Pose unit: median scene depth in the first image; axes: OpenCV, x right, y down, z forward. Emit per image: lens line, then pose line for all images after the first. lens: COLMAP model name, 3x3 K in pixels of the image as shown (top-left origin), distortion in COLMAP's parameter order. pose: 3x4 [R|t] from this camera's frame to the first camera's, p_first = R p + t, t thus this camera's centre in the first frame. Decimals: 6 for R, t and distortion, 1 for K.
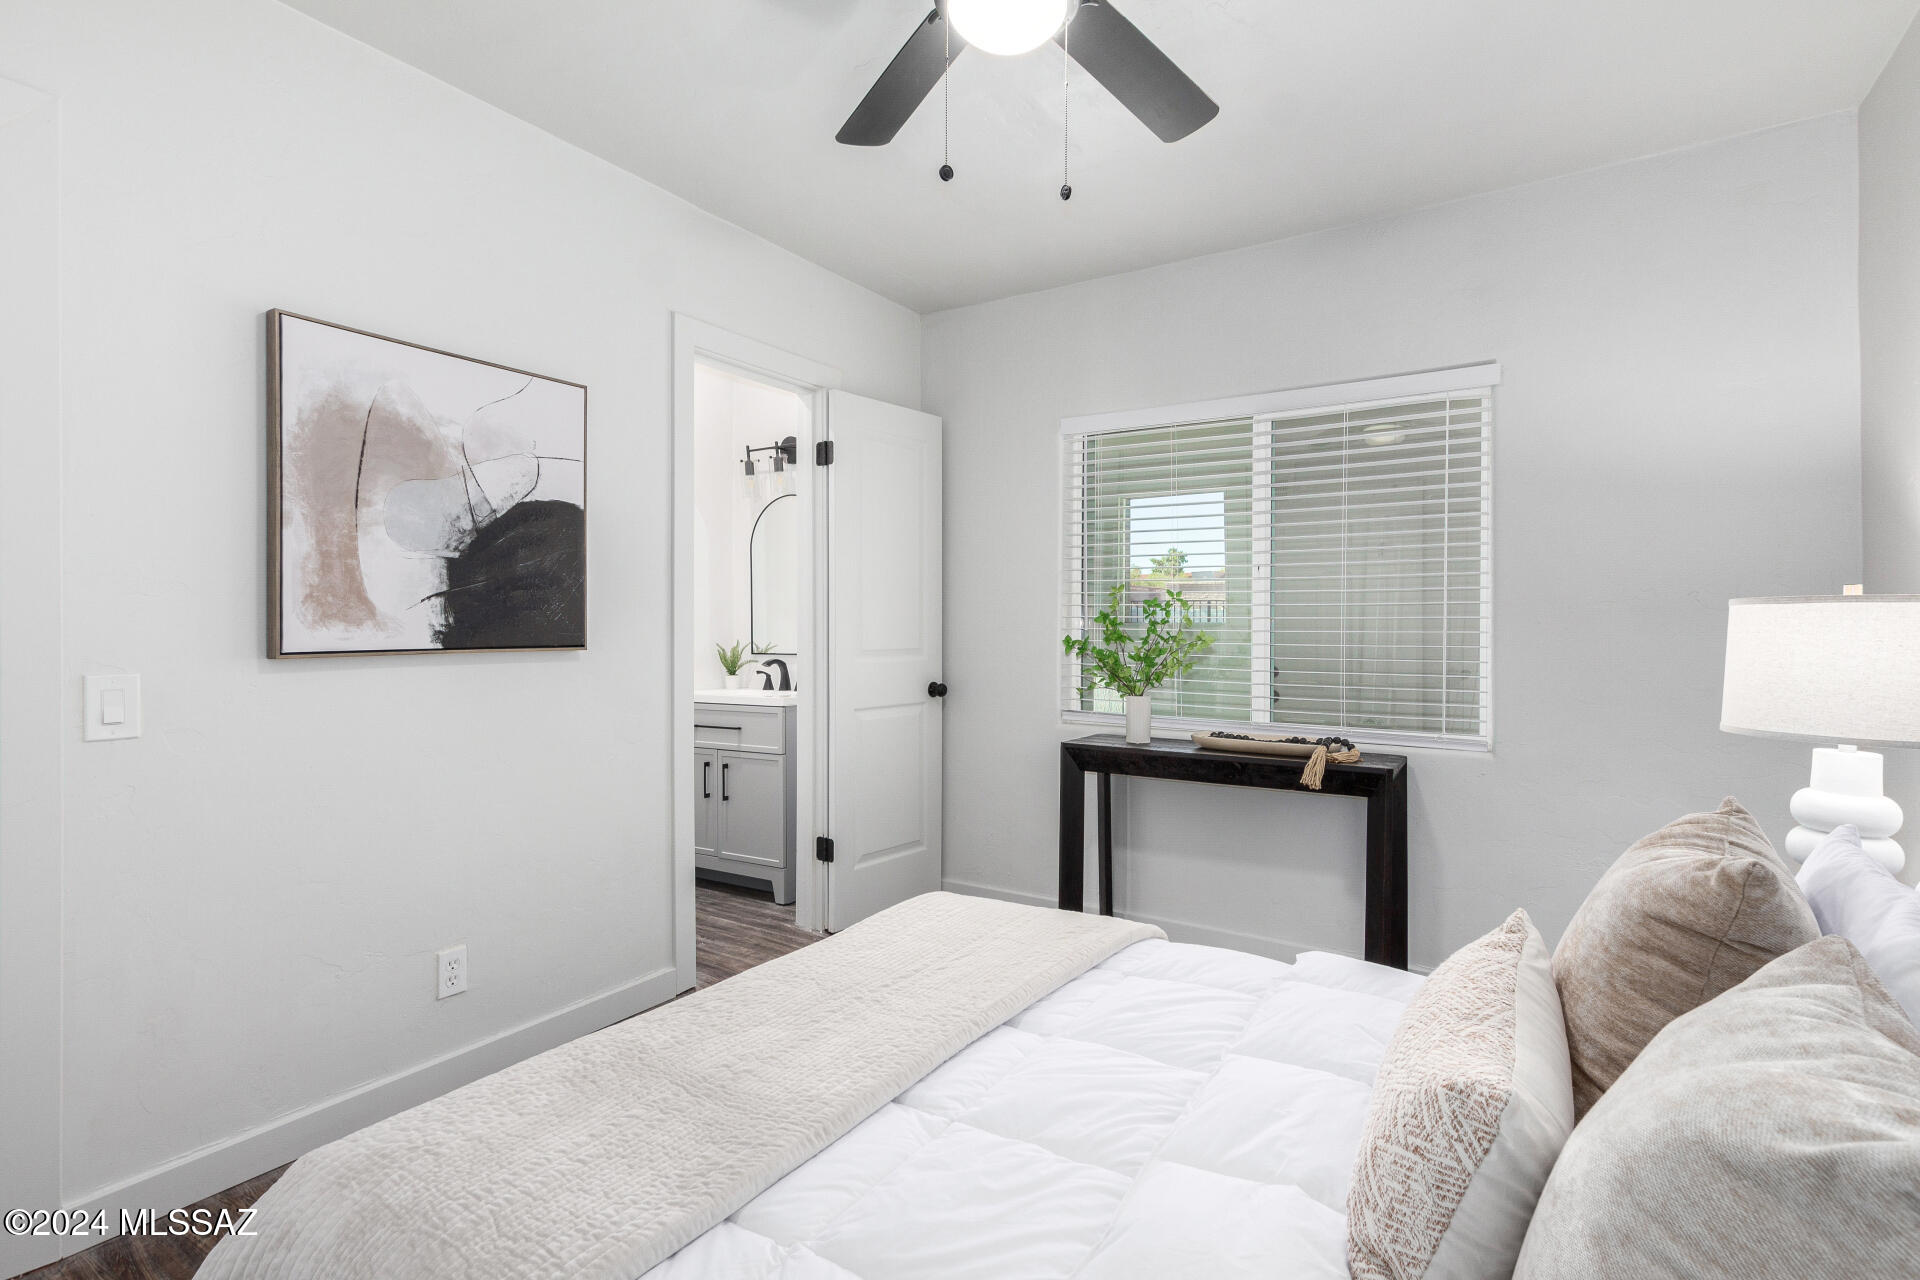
lens RADIAL K [[909.2, 0, 961.7], [0, 909.2, 614.5], [0, 0, 1]] dist [-0.002182, -0.001197]
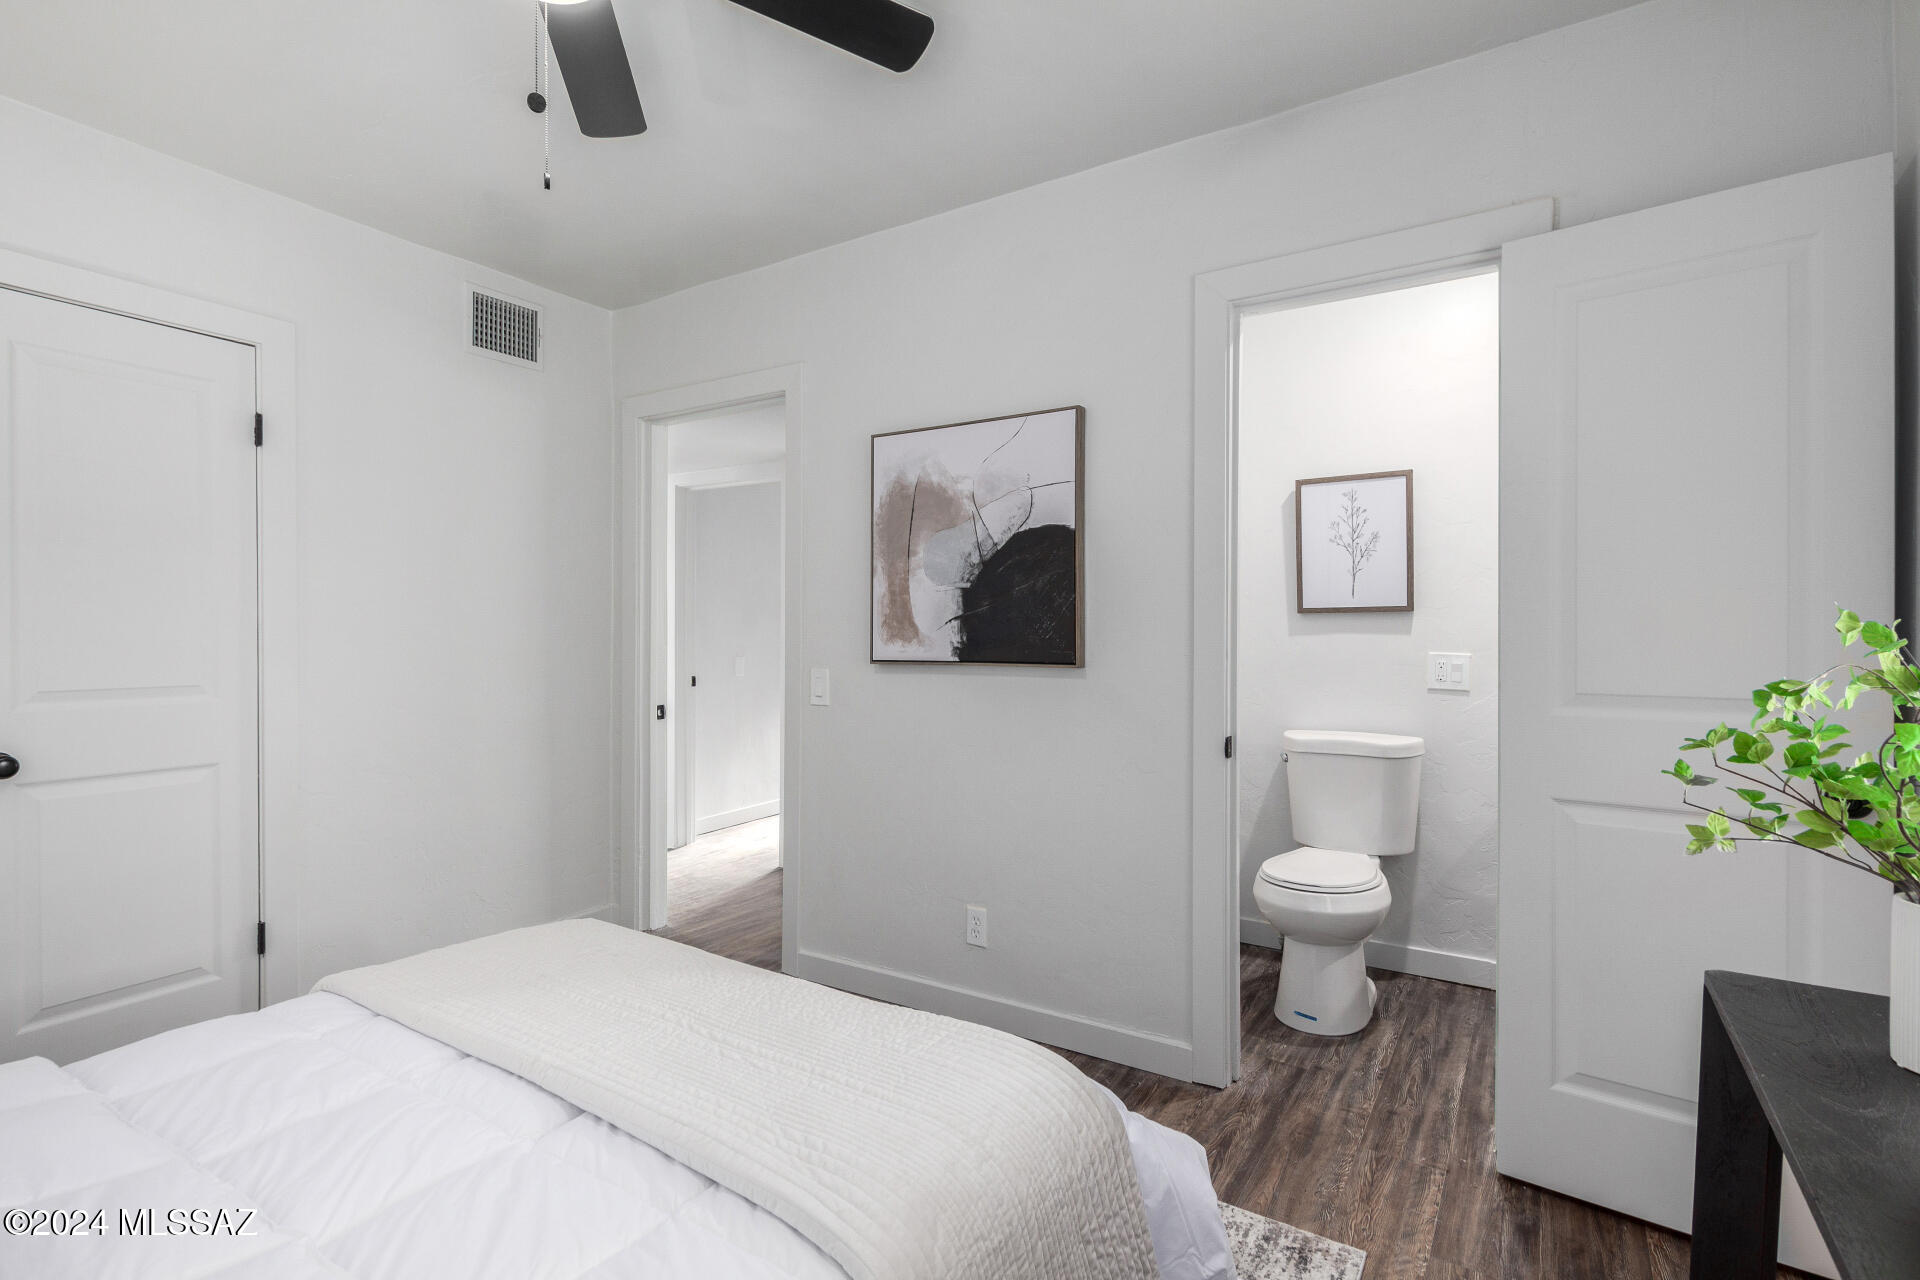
lens RADIAL K [[883.3, 0, 960.0], [0, 883.3, 640.0], [0, 0, 1]] dist [-0.001033, -0.000179]
pose [[0.017913, -0.003349, -0.999834, 0.633042], [0.004208, 0.999986, -0.003275, 0.012189], [0.999831, -0.004149, 0.017927, 0.965313]]
